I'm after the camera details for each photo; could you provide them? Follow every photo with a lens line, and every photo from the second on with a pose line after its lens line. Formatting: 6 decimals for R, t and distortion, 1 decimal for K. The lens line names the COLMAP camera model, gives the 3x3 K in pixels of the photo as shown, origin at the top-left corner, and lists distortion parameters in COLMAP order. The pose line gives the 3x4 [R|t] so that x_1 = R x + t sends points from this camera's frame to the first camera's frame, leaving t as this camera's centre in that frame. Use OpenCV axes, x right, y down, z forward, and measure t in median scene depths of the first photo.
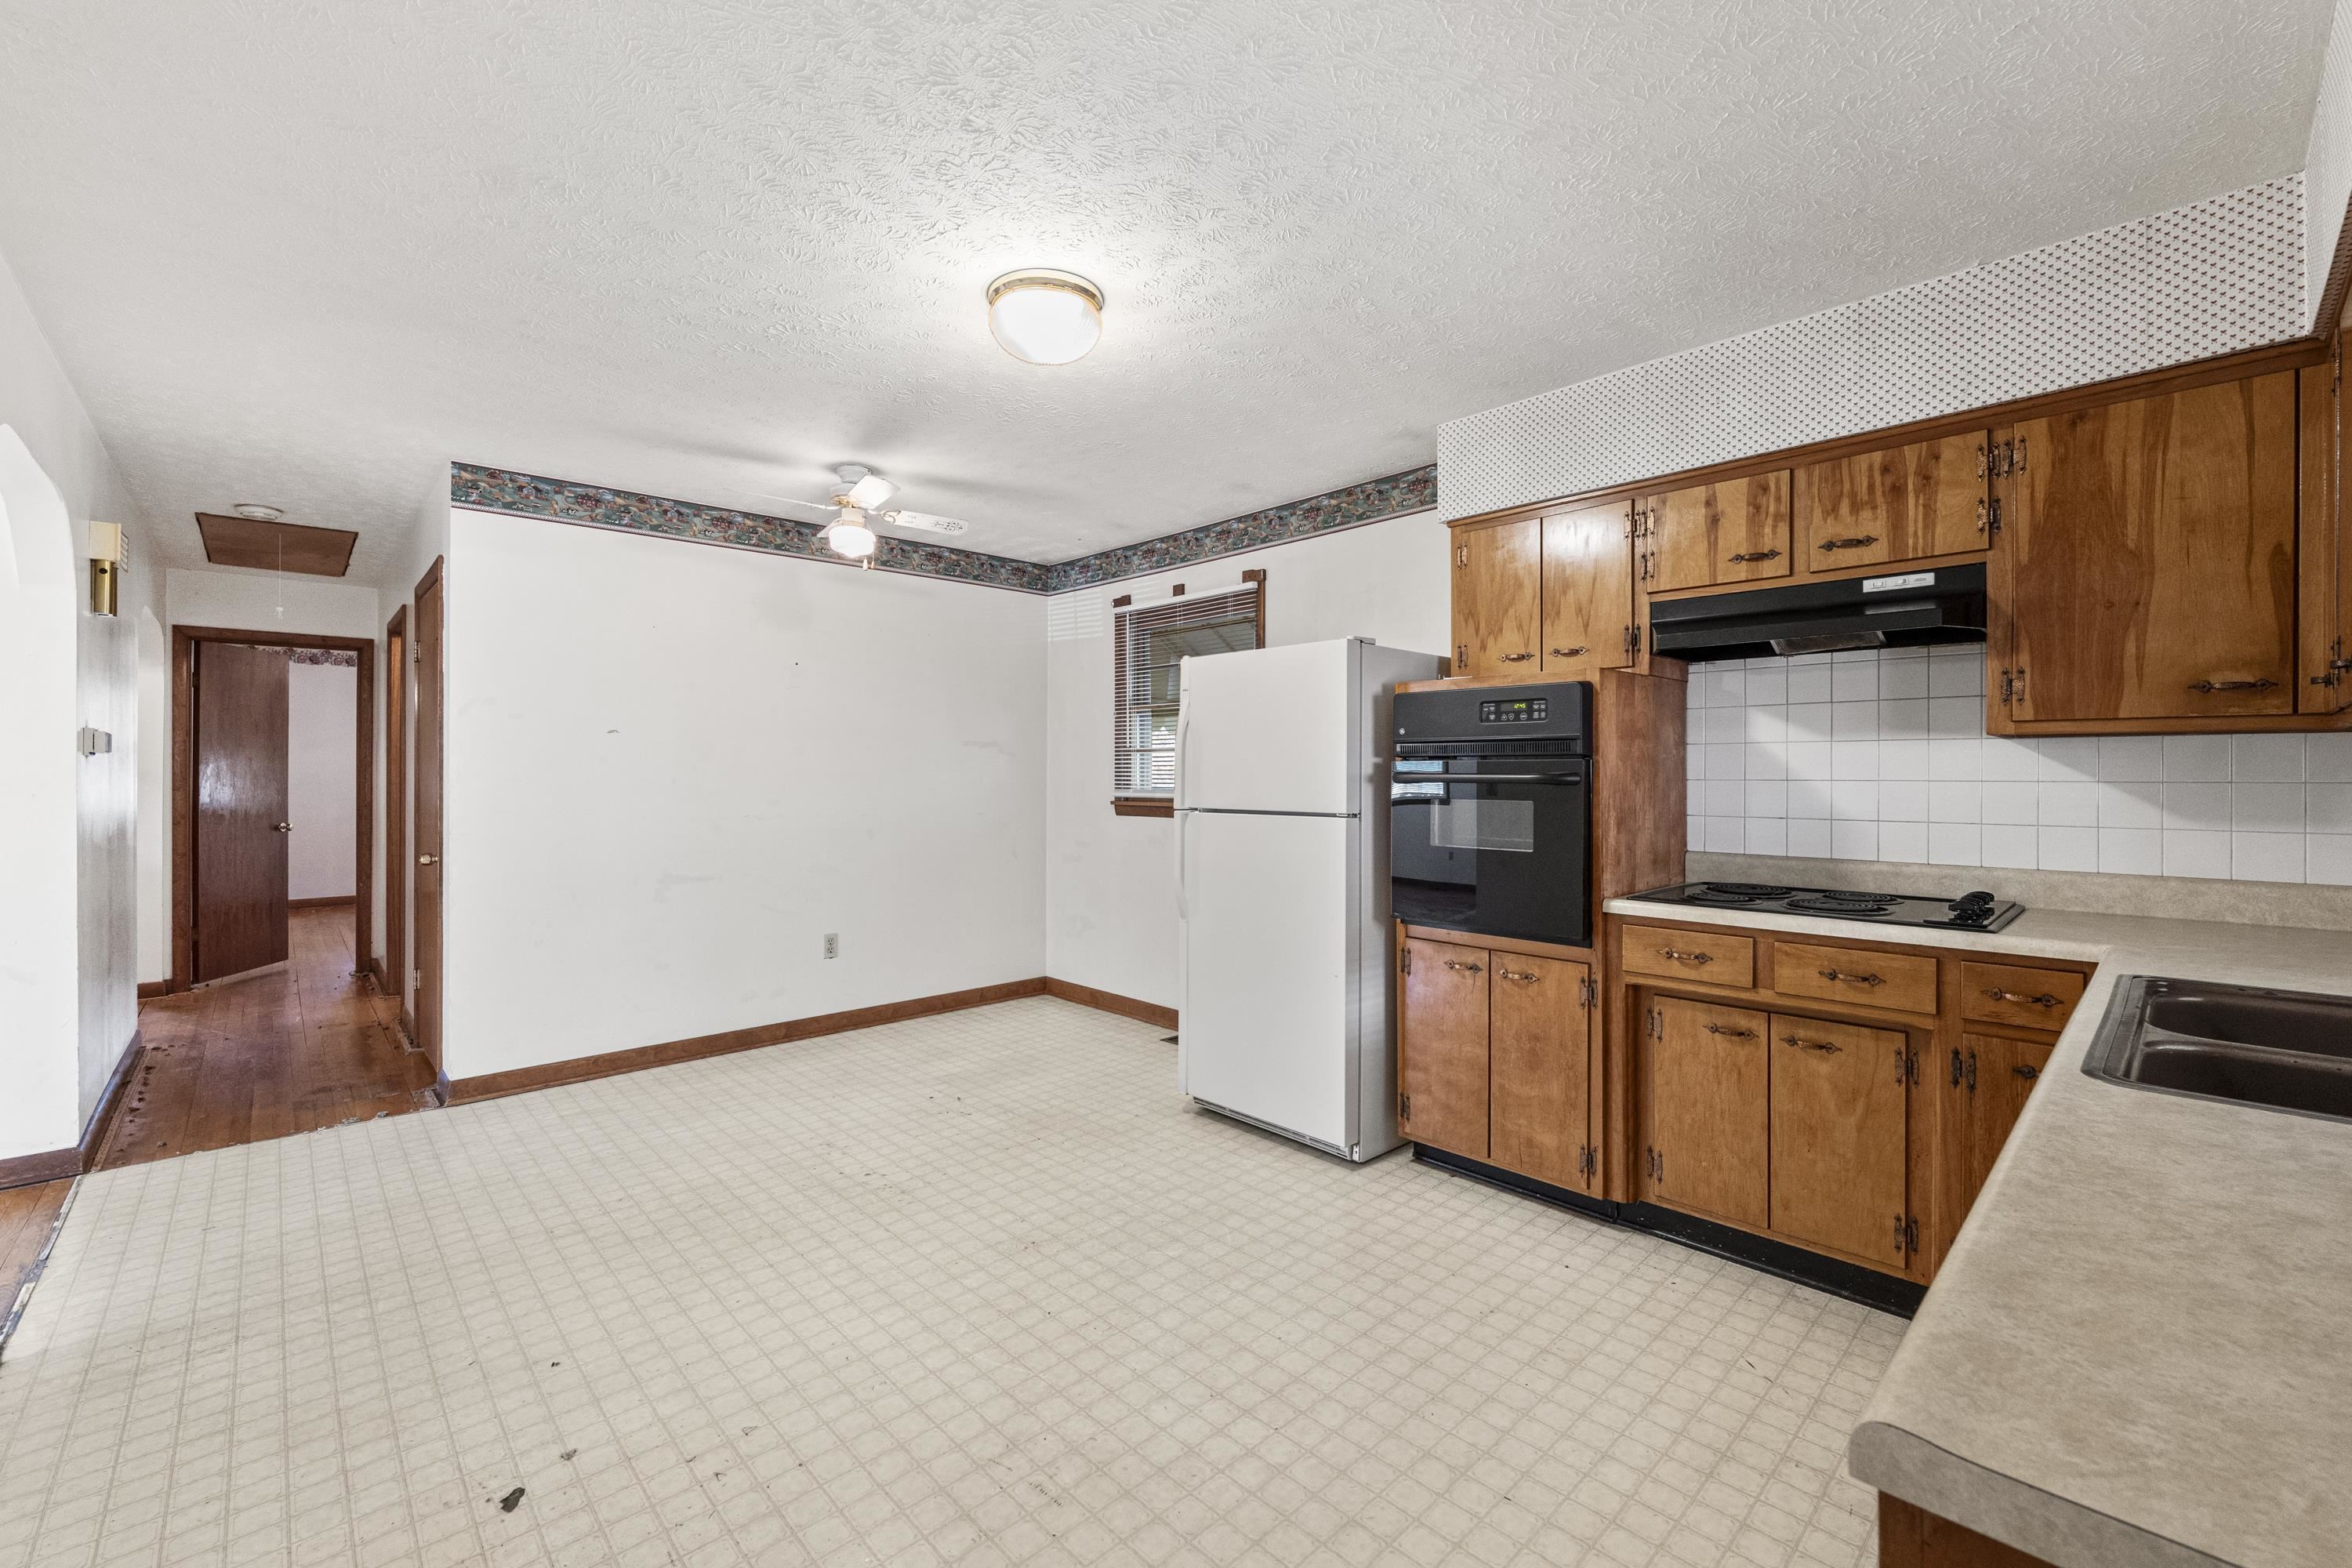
lens RADIAL K [[963.8, 0, 1177.2], [0, 963.8, 787.8], [0, 0, 1]] dist [-0.012688, -0.000203]
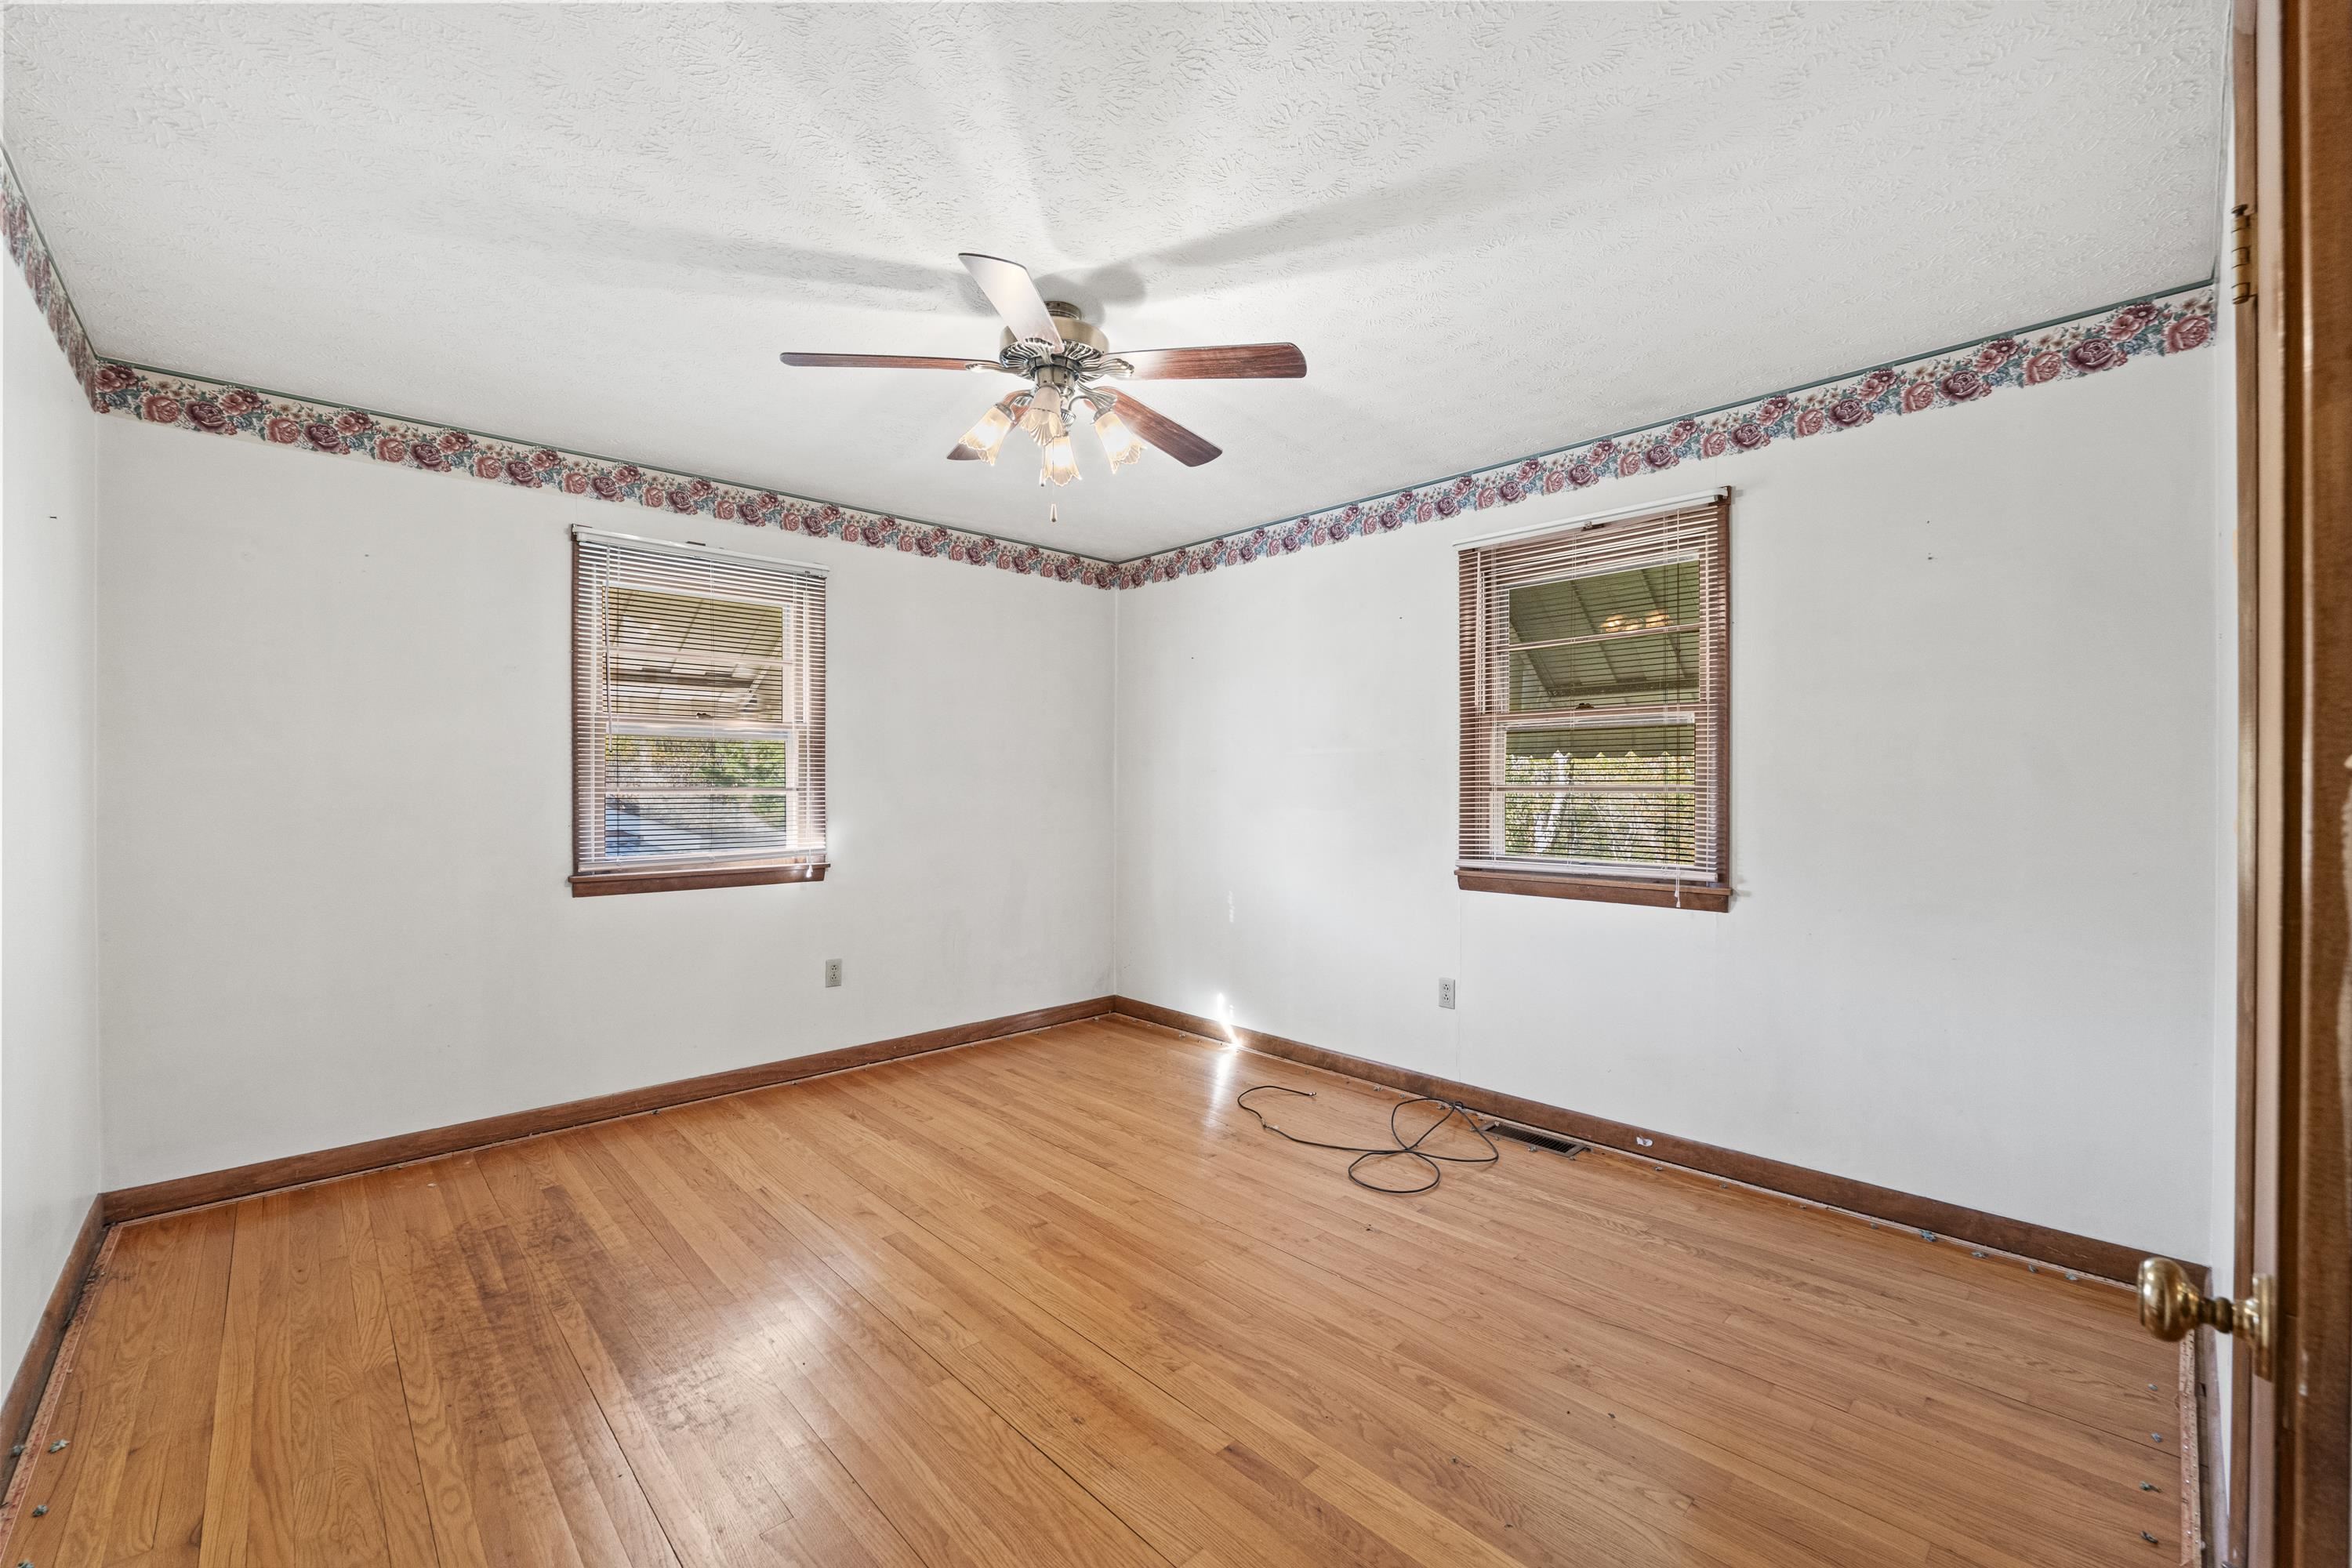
lens RADIAL K [[963.8, 0, 1177.2], [0, 963.8, 787.8], [0, 0, 1]] dist [-0.012688, -0.000203]
pose [[0.999994, -0.001928, -0.002845, -1.428150], [0.001895, 0.999933, -0.011383, -0.021811], [0.002867, 0.011377, 0.999931, 1.500303]]
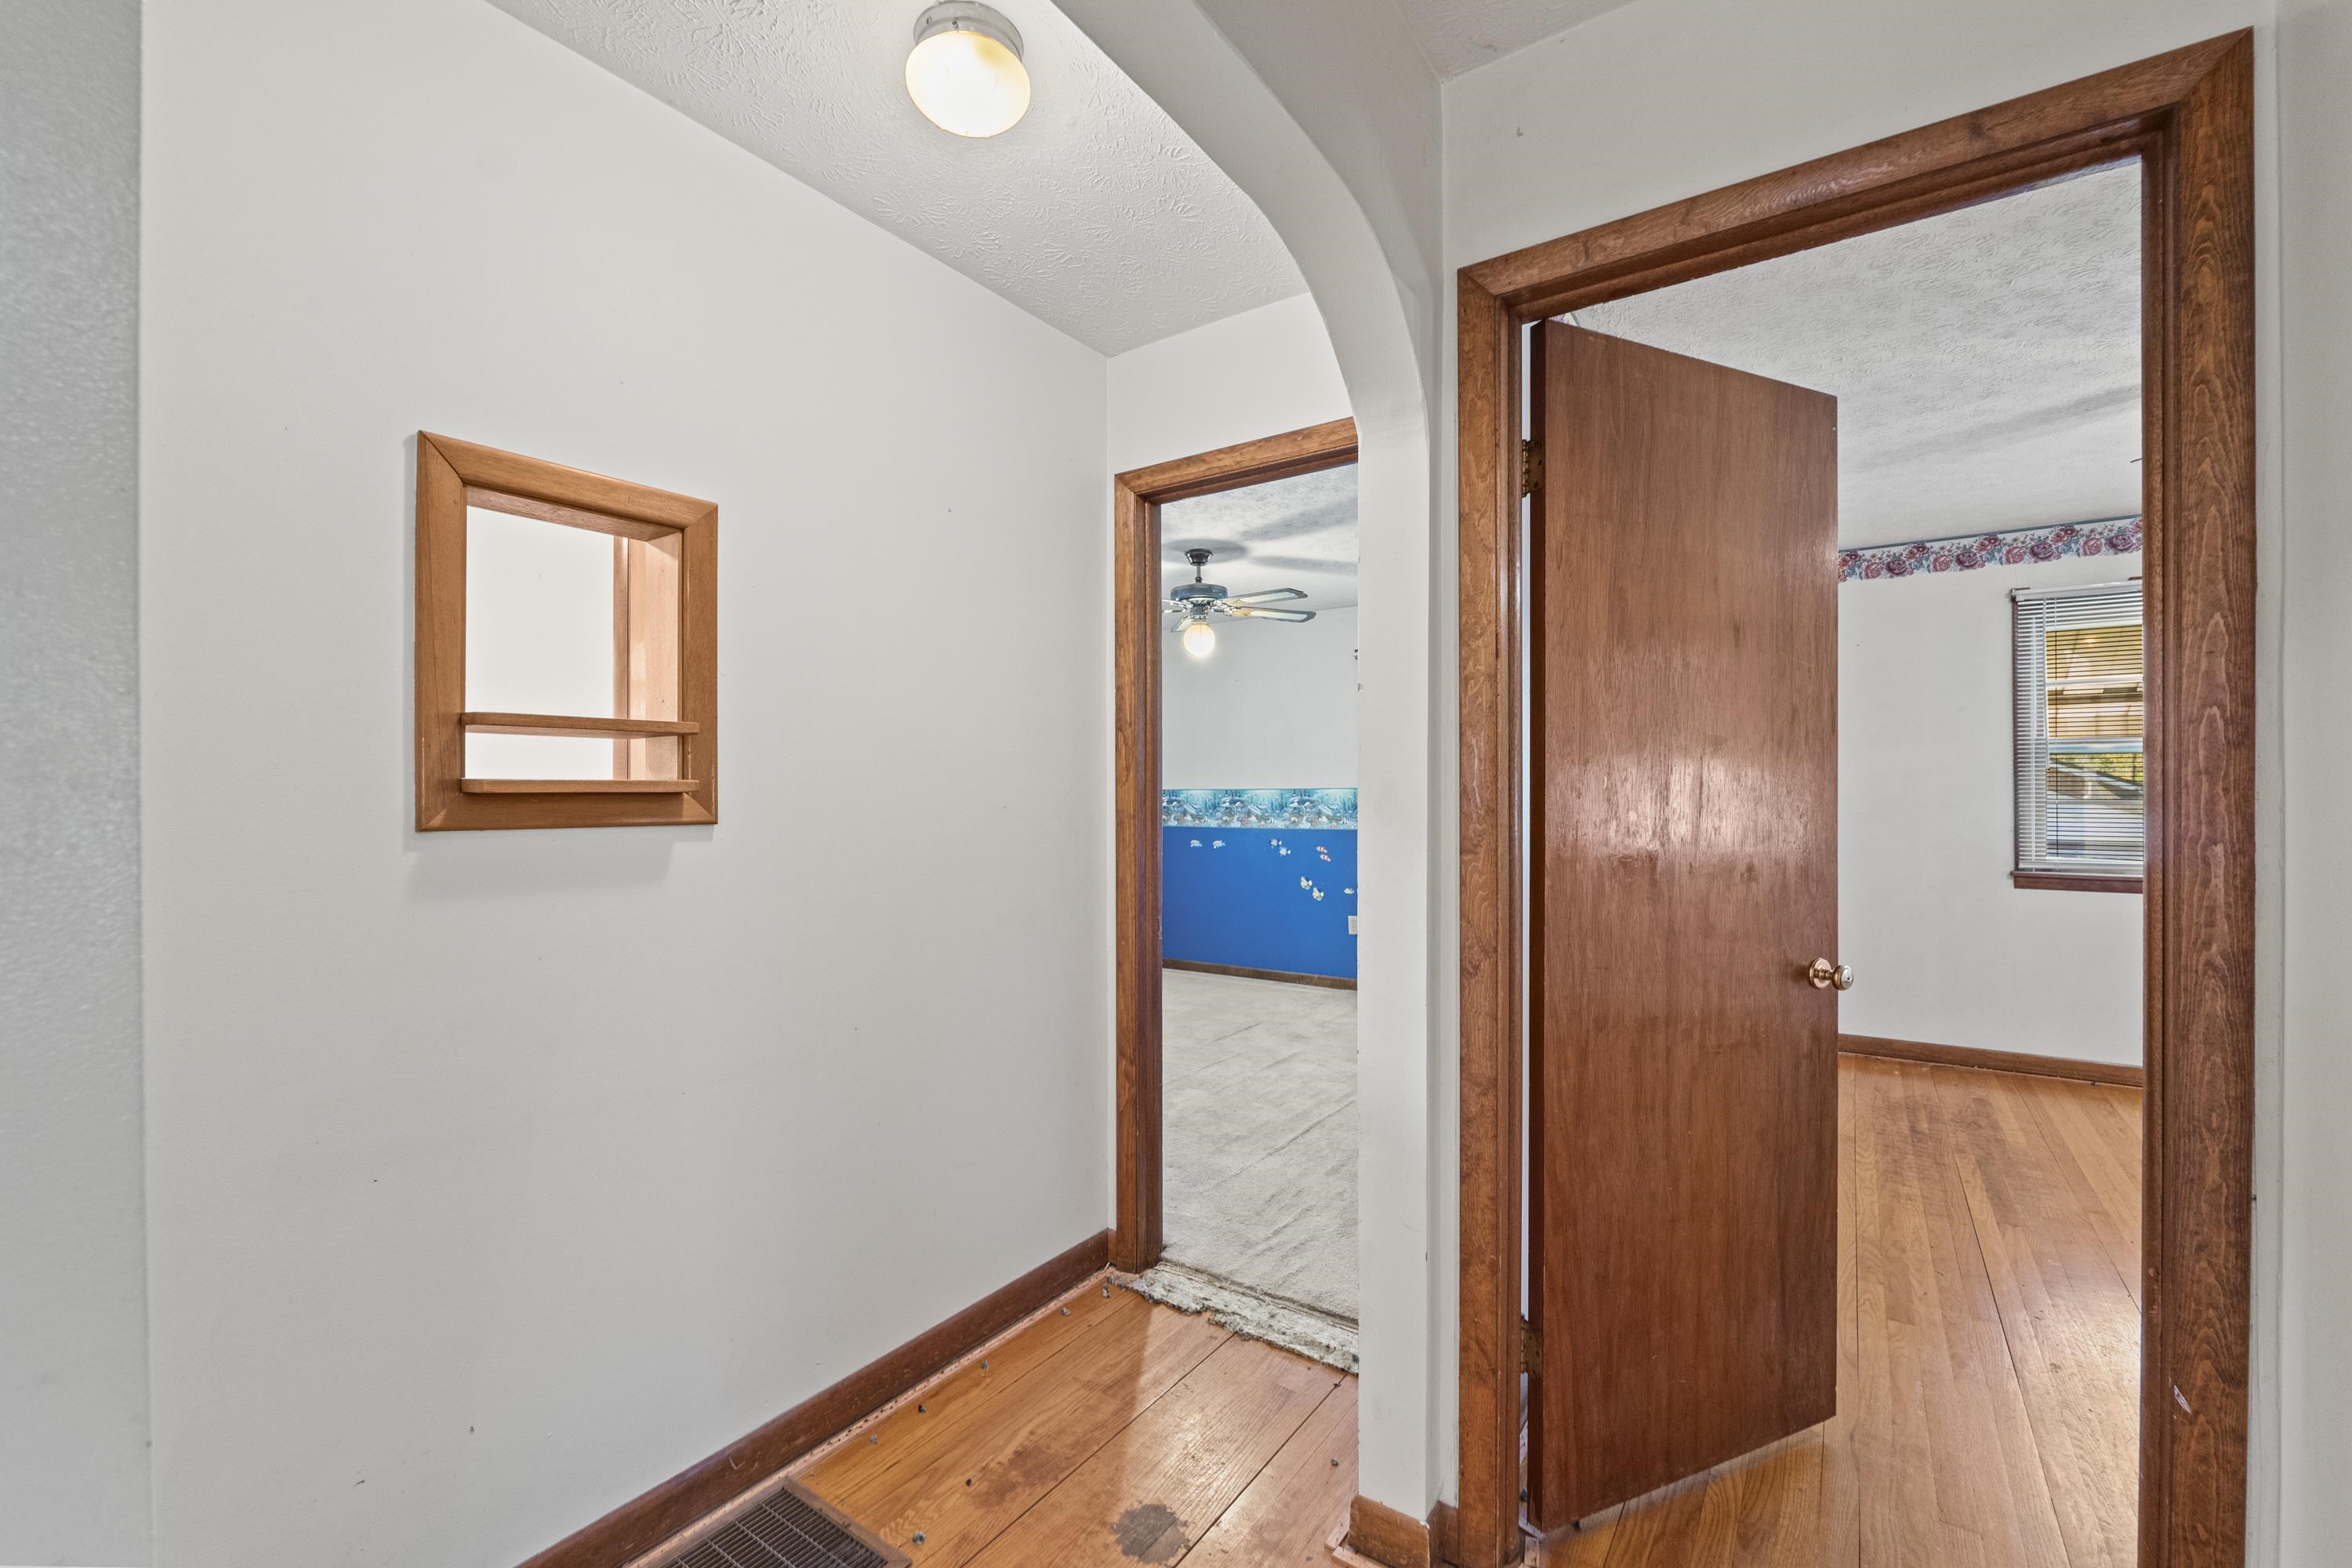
lens RADIAL K [[963.8, 0, 1177.2], [0, 963.8, 787.8], [0, 0, 1]] dist [-0.012688, -0.000203]
pose [[0.203988, -0.008878, -0.978933, -1.201050], [-0.013361, 0.999841, -0.011851, -0.021417], [0.978882, 0.015497, 0.203837, 1.298392]]
